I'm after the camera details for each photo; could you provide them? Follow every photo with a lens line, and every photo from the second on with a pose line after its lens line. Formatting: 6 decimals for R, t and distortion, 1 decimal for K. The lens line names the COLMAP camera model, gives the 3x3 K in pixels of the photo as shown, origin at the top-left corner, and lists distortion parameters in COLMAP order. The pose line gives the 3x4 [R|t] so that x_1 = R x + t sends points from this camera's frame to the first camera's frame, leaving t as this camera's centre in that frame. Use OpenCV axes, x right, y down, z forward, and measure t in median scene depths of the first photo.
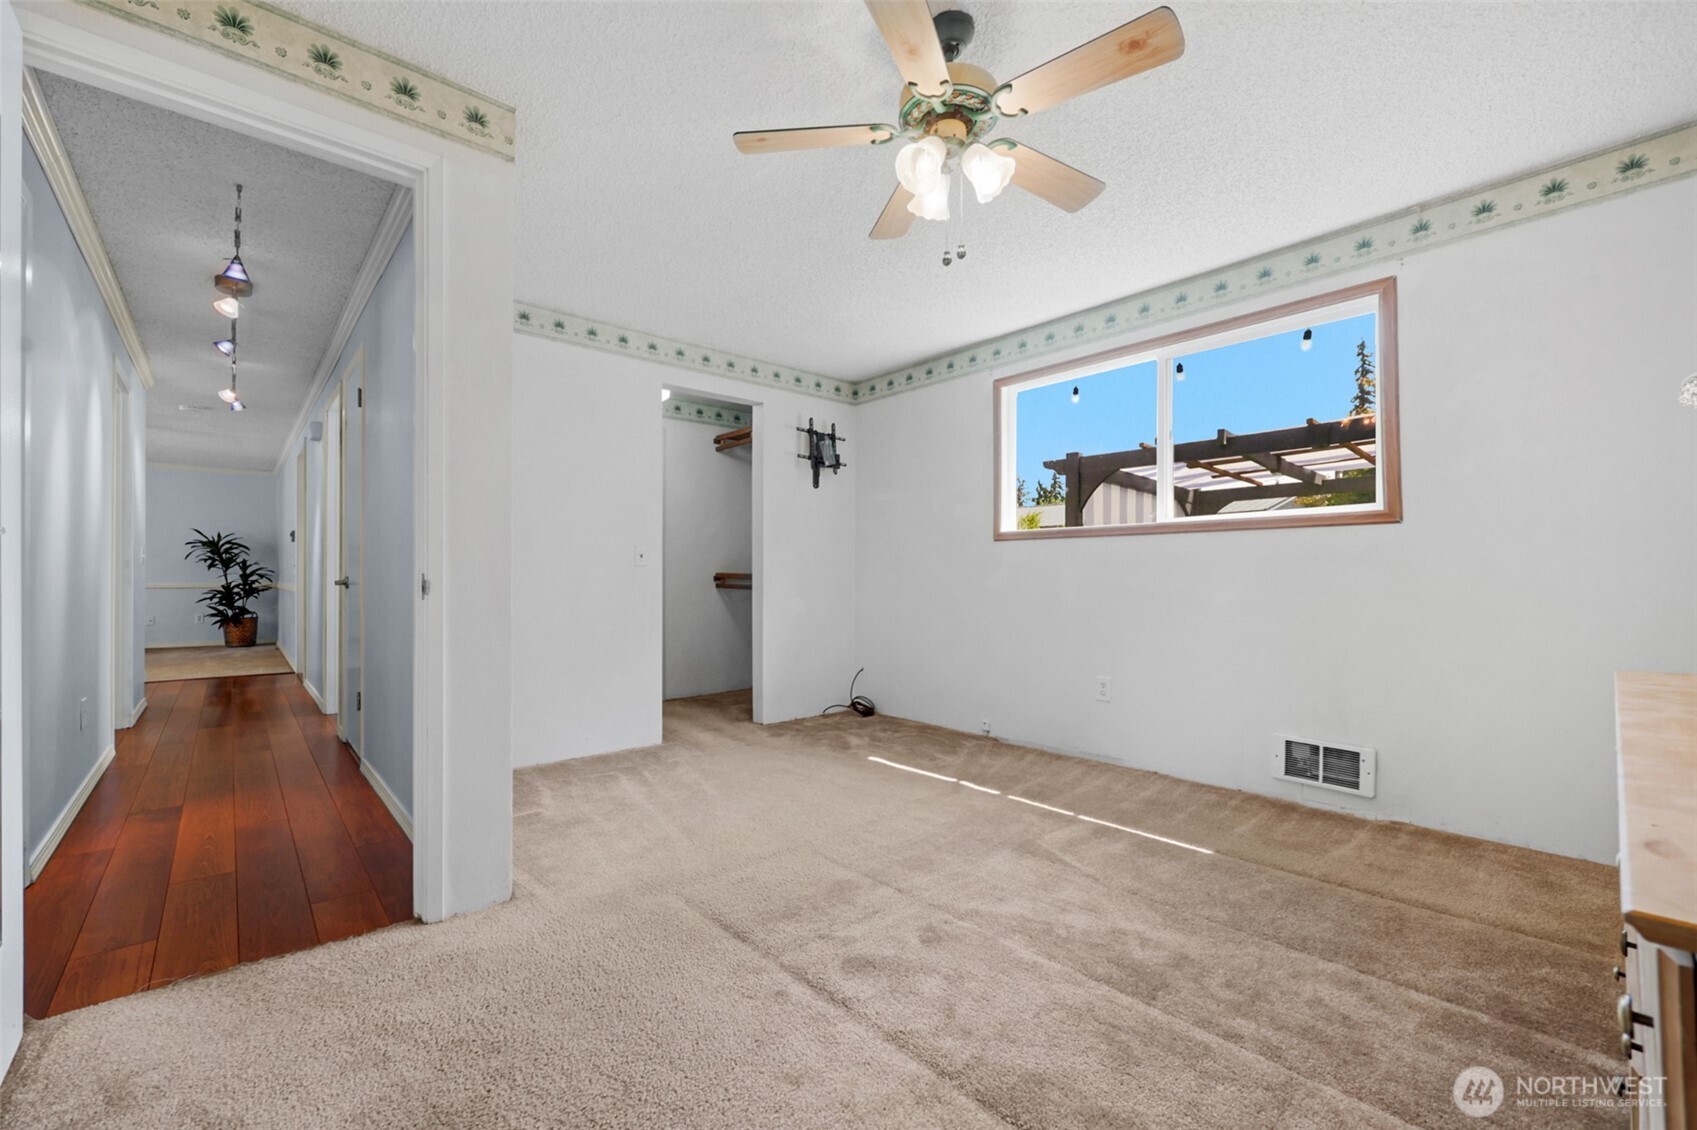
lens RADIAL K [[704.6, 0, 840.4], [0, 704.6, 566.9], [0, 0, 1]] dist [-0.001922, -0.000197]
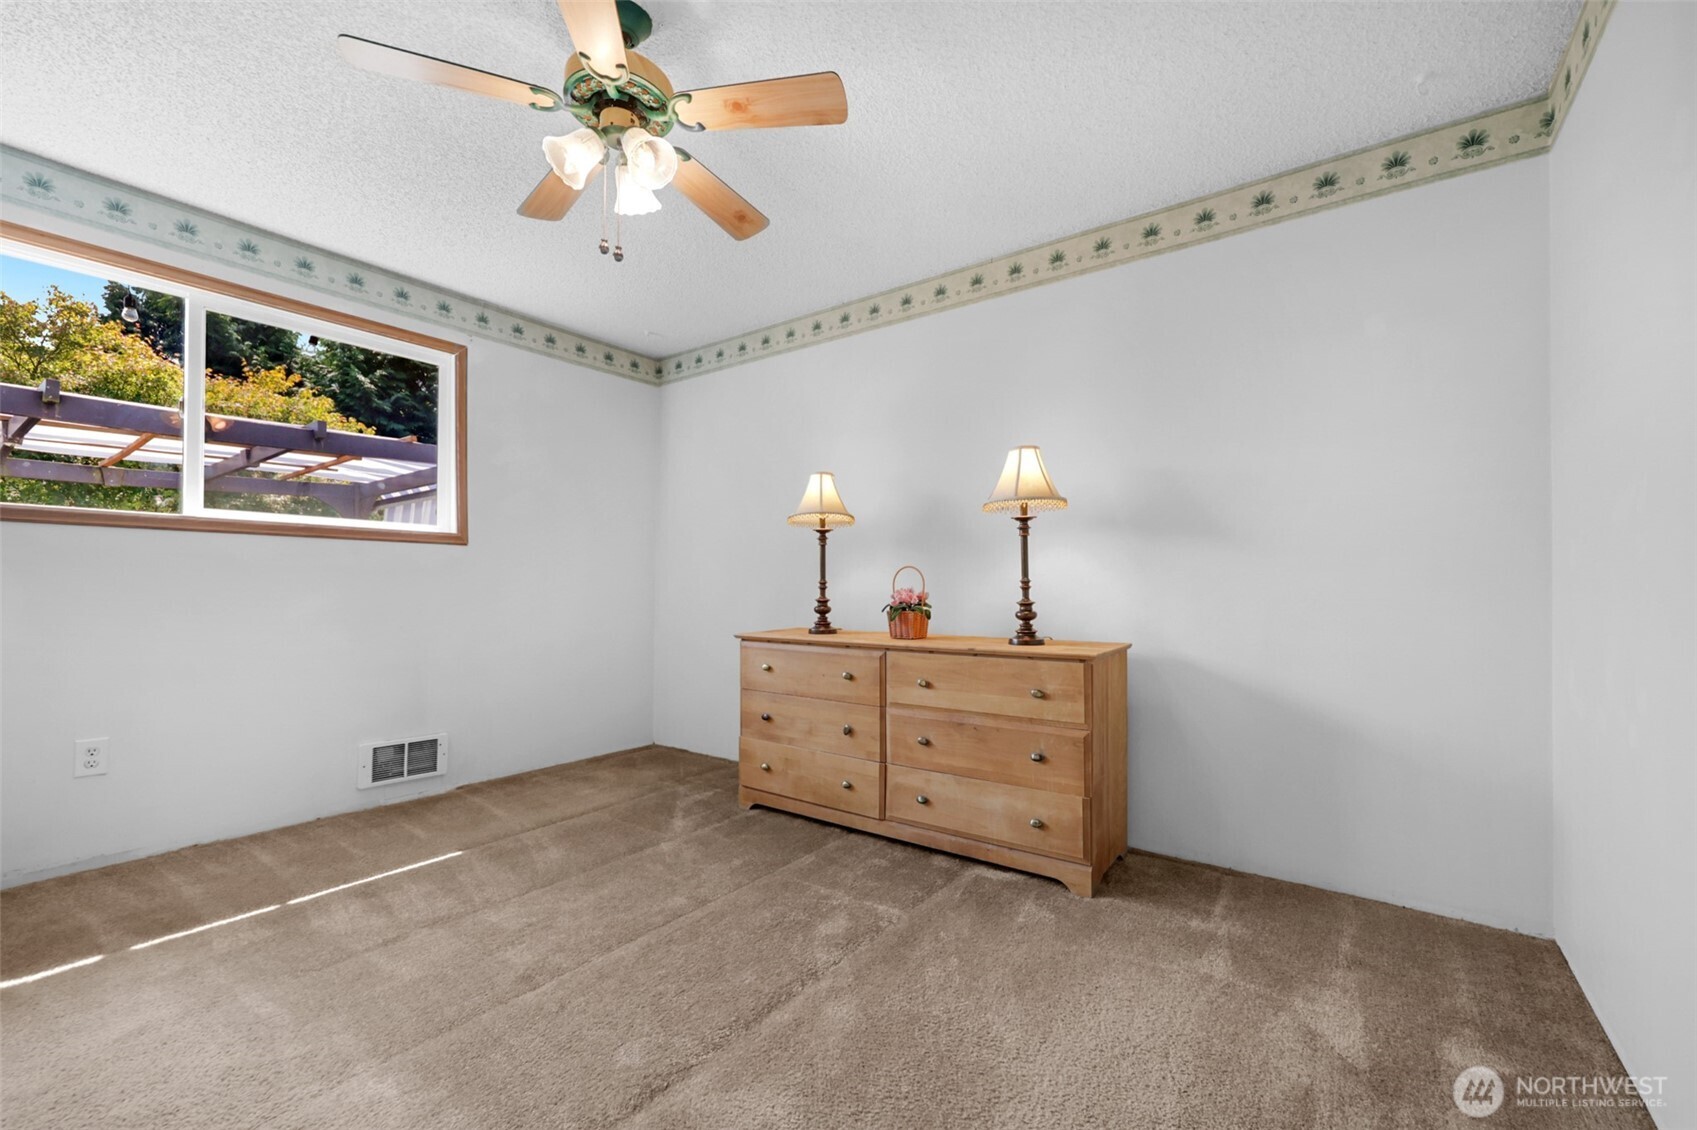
lens RADIAL K [[704.6, 0, 840.4], [0, 704.6, 566.9], [0, 0, 1]] dist [-0.001922, -0.000197]
pose [[-0.220610, 0.029628, 0.974912, -0.545895], [-0.018326, 0.999236, -0.034515, 0.006843], [-0.975190, -0.025480, -0.219899, 0.599440]]
